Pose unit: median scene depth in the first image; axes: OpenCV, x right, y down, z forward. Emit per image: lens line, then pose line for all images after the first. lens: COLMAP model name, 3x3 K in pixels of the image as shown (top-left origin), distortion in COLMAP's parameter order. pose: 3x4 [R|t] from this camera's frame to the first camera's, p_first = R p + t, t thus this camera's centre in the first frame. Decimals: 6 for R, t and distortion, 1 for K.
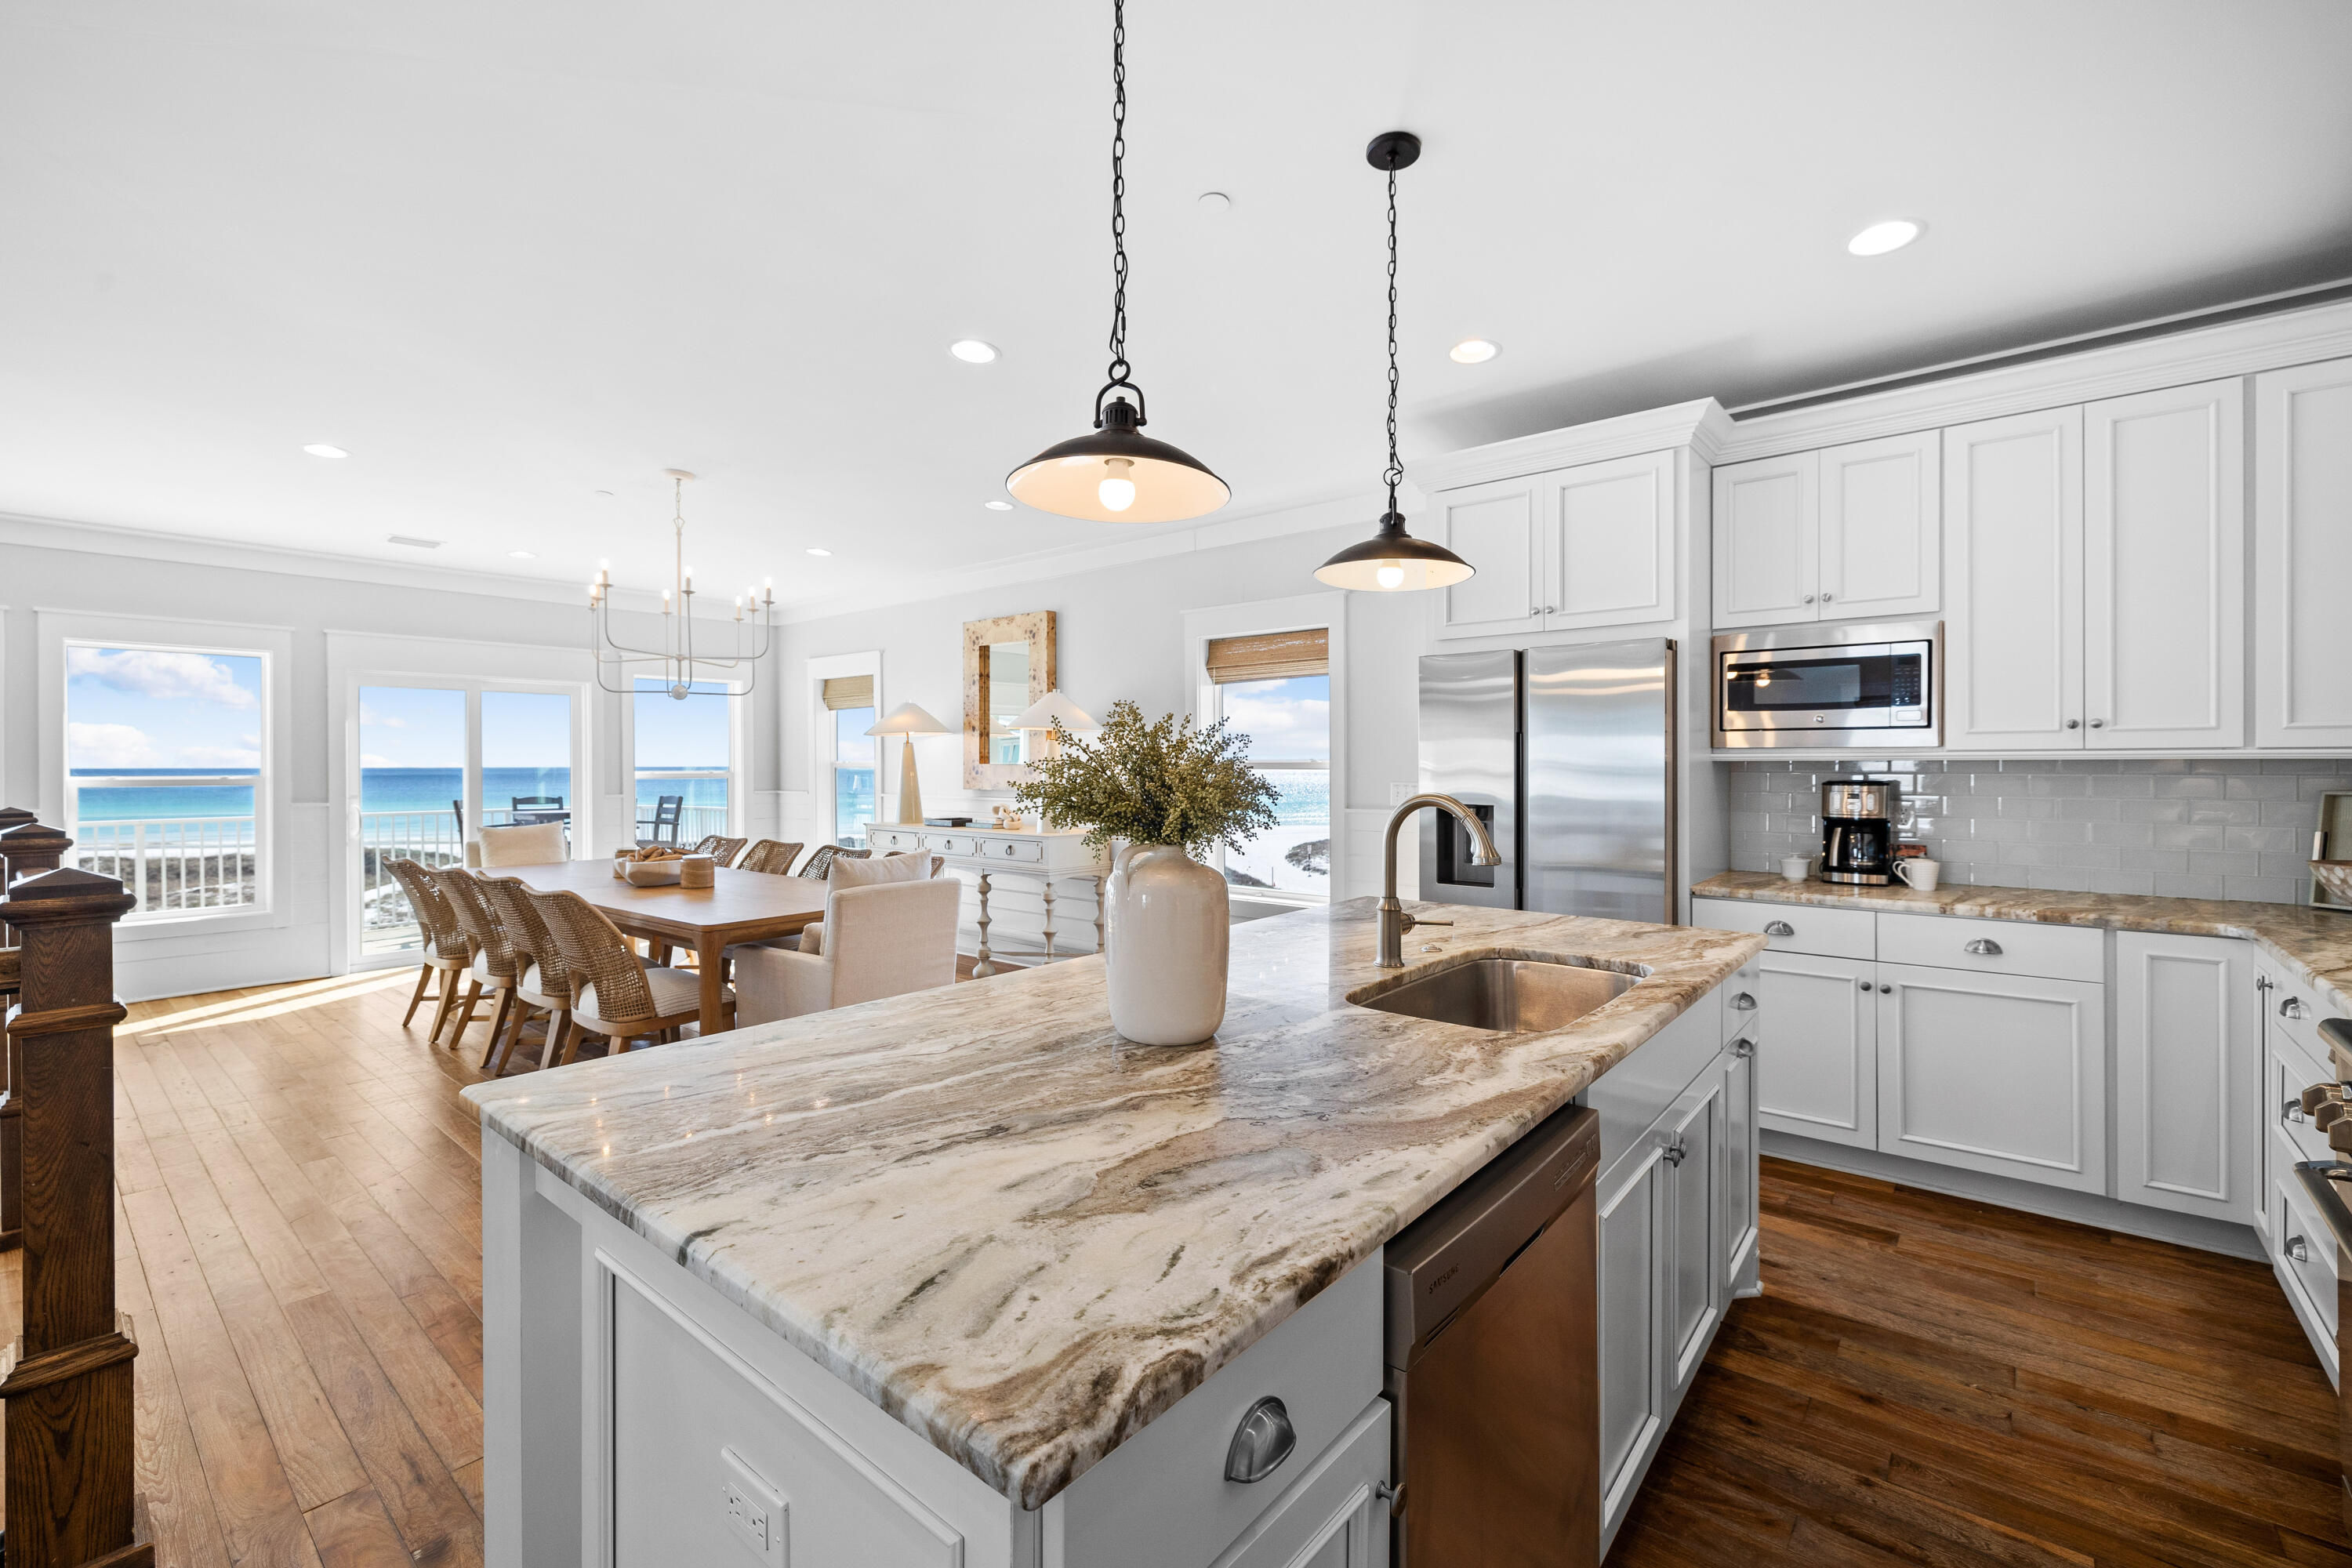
lens RADIAL K [[1001.1, 0, 1177.0], [0, 1001.1, 766.4], [0, 0, 1]] dist [0.000751, 0.000020]
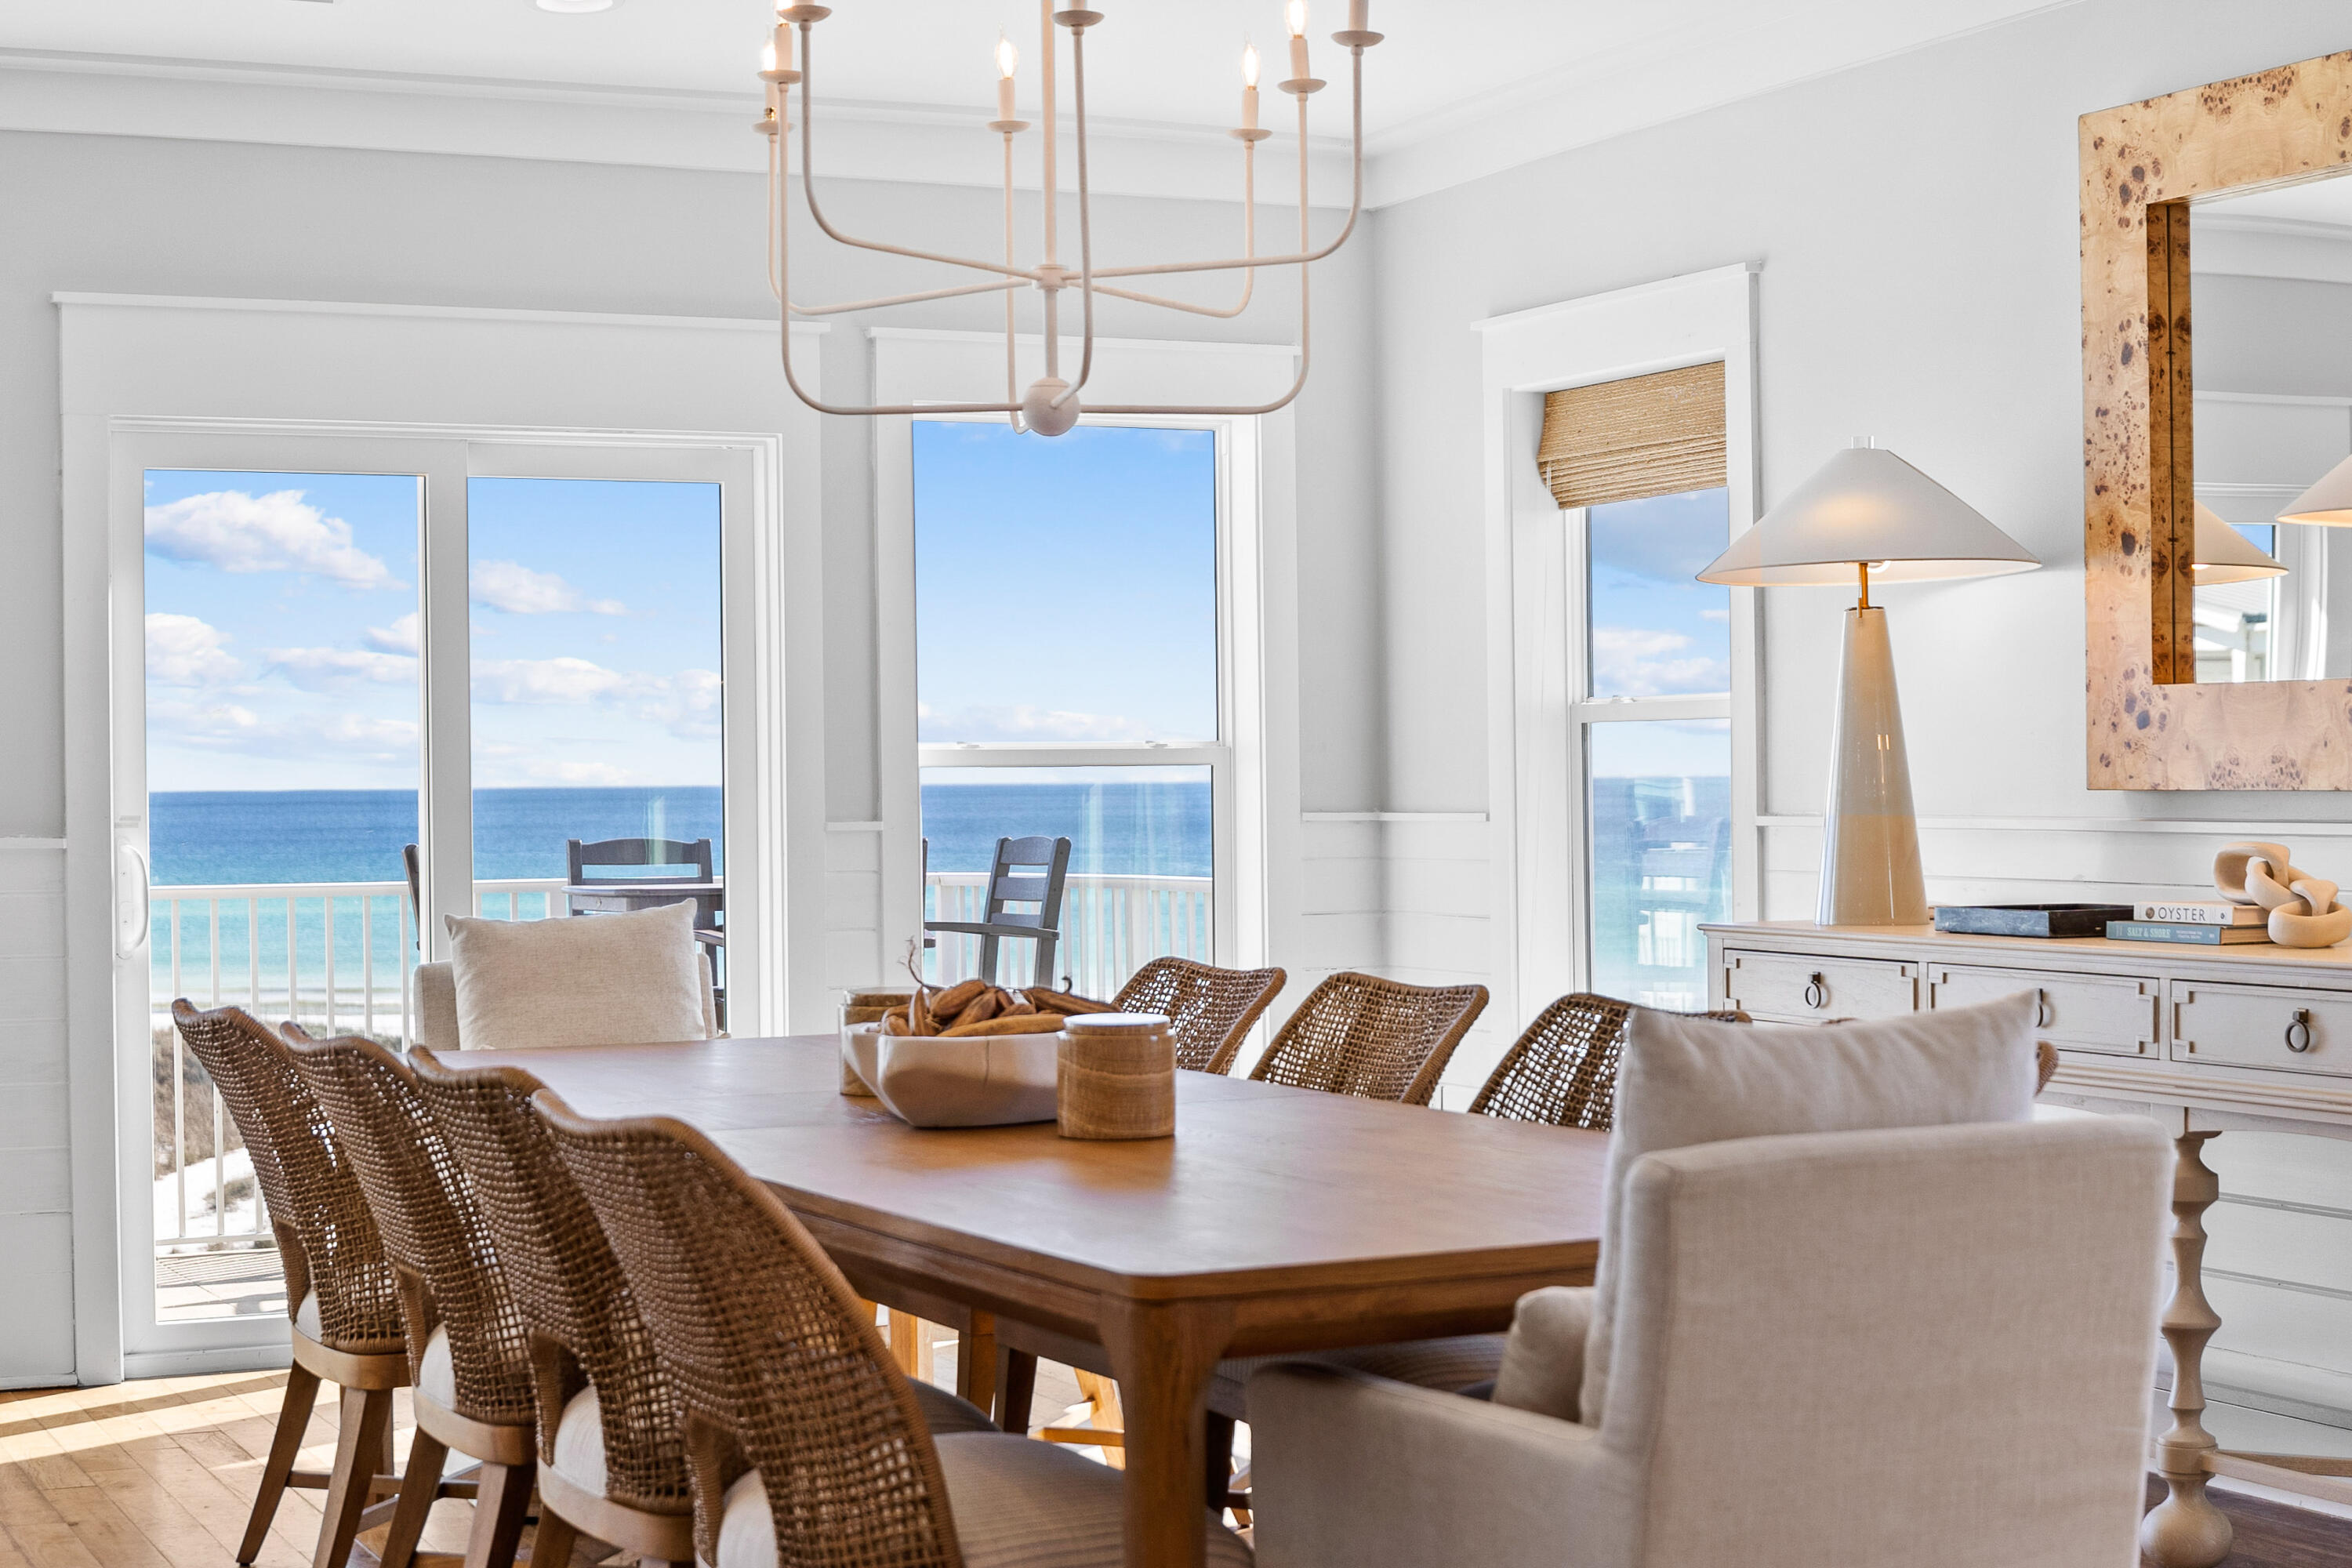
lens RADIAL K [[3665.8, 0, 1236.3], [0, 3665.8, 765.6], [0, 0, 1]] dist [-0.082734, 0.000000]
pose [[0.915454, -0.007315, -0.402355, -0.025204], [0.006789, 0.999973, -0.002735, 0.010479], [0.402364, -0.000228, 0.915480, 0.053481]]
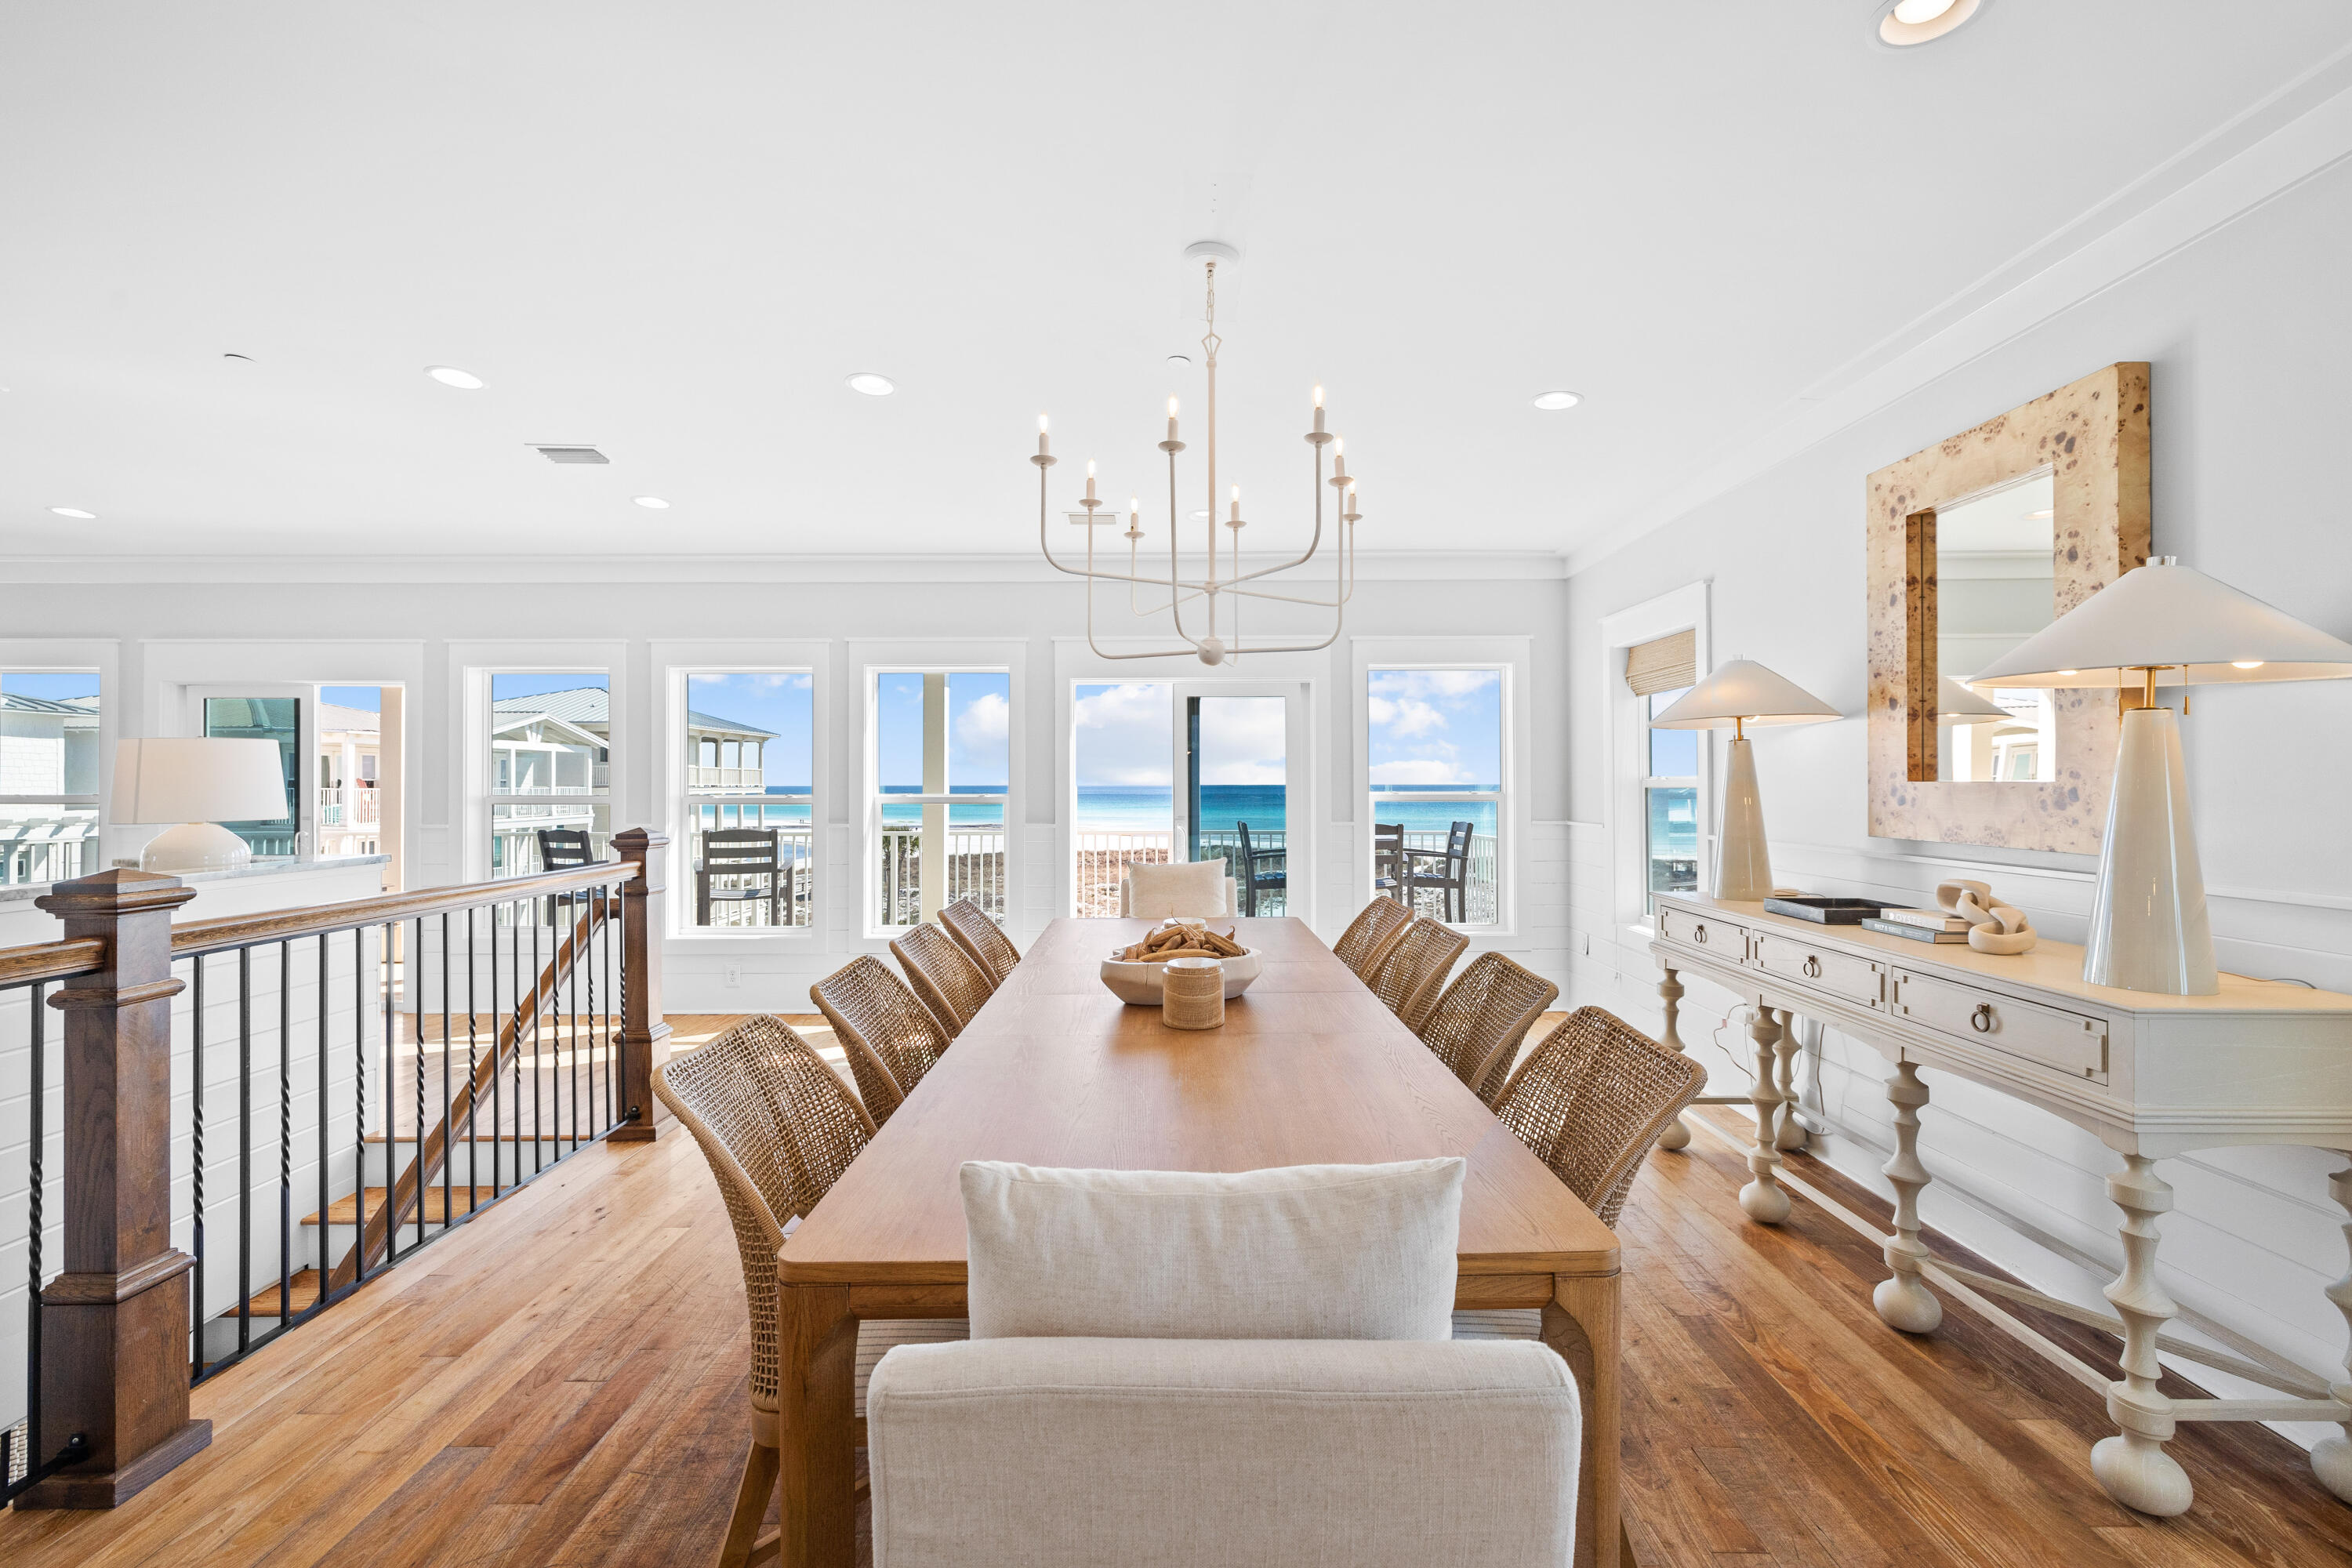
lens RADIAL K [[1001.1, 0, 1166.5], [0, 1001.1, 779.1], [0, 0, 1]] dist [0.000751, 0.000020]
pose [[0.640423, -0.003178, -0.768016, -0.038502], [-0.001486, 0.999984, -0.005377, -0.000355], [0.768021, 0.004585, 0.640408, 0.266358]]
